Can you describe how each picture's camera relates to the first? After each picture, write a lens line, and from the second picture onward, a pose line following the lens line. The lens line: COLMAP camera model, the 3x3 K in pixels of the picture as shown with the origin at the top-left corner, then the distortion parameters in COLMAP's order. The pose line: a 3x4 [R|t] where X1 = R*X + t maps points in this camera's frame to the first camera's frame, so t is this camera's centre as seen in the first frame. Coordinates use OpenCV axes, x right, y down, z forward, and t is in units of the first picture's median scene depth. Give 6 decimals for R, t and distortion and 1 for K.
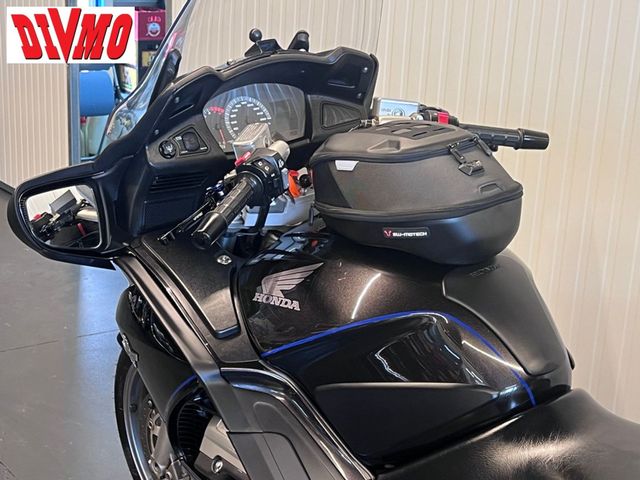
lens RADIAL K [[1111.2, 0, 317.9], [0, 1111.2, 240.1], [0, 0, 1]] dist [0.098861, 0.000000]
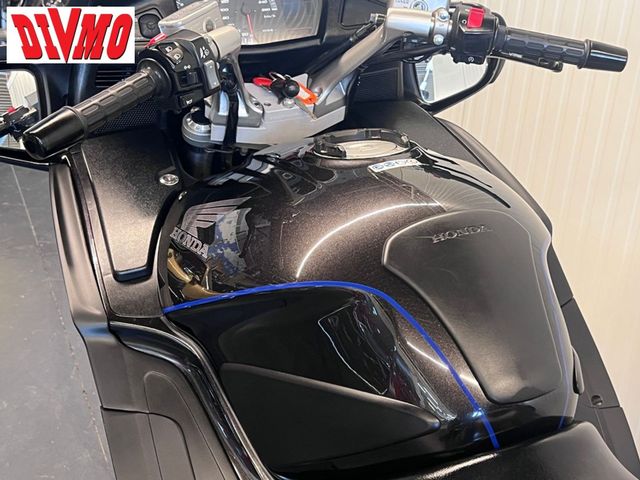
lens RADIAL K [[917.0, 0, 326.1], [0, 917.0, 246.5], [0, 0, 1]] dist [0.069346, 0.000000]
pose [[0.973034, 0.112320, -0.201466, 0.158489], [-0.094584, 0.990913, 0.095626, -0.008211], [0.210376, -0.073992, 0.974816, 0.381835]]
